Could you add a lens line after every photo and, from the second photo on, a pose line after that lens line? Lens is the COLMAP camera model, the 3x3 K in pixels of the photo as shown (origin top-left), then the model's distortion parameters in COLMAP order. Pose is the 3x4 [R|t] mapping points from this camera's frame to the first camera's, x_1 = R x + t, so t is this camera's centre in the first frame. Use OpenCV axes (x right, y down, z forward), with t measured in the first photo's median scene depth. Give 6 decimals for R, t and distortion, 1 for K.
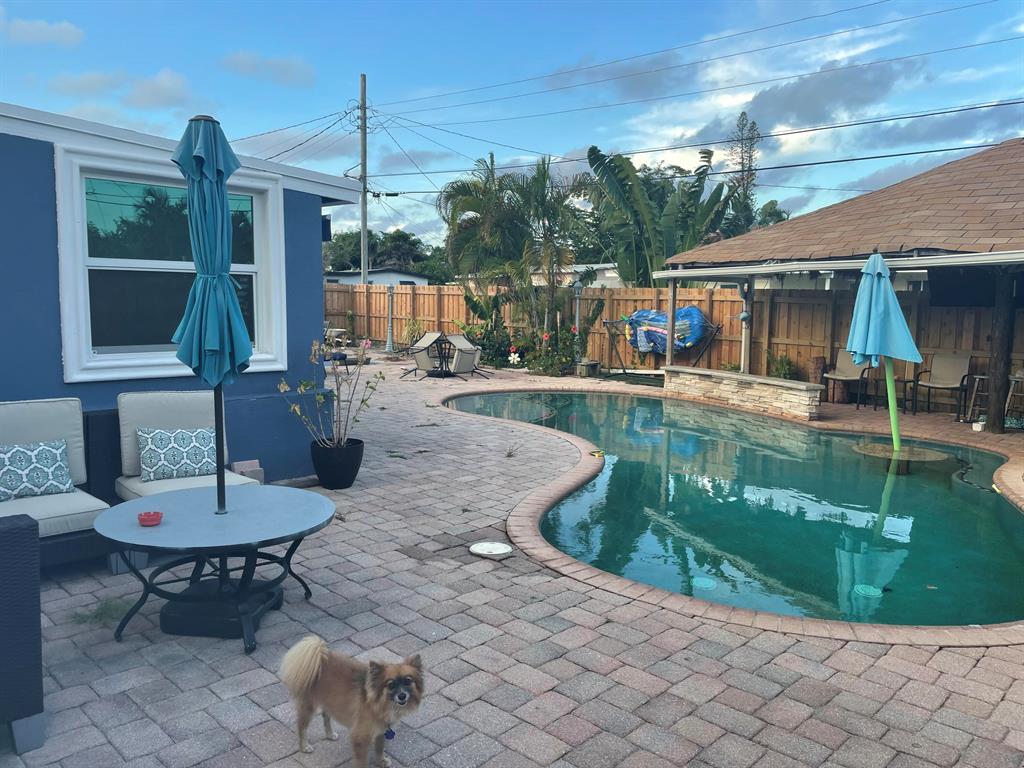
lens RADIAL K [[762.4, 0, 512.0], [0, 762.4, 384.0], [0, 0, 1]] dist [0.099510, -0.139843]
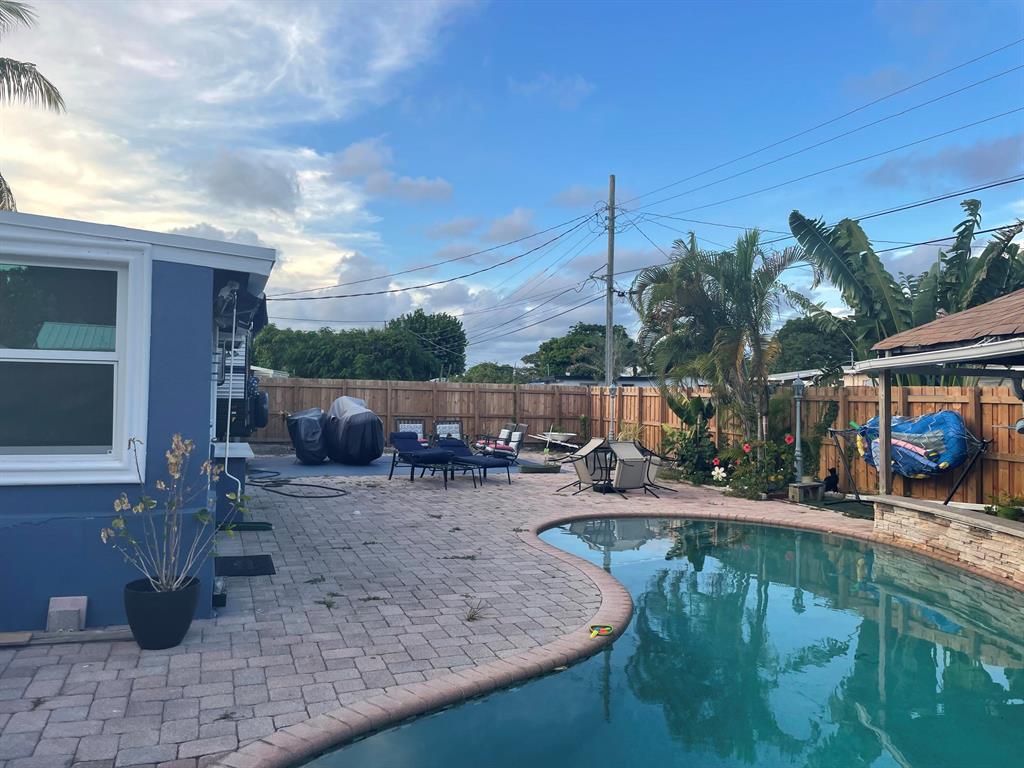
lens RADIAL K [[762.4, 0, 512.0], [0, 762.4, 384.0], [0, 0, 1]] dist [0.099510, -0.139843]
pose [[0.908537, -0.008120, -0.417726, 0.167694], [-0.049203, 0.990775, -0.126272, -0.015852], [0.414897, 0.135276, 0.899756, 0.184939]]
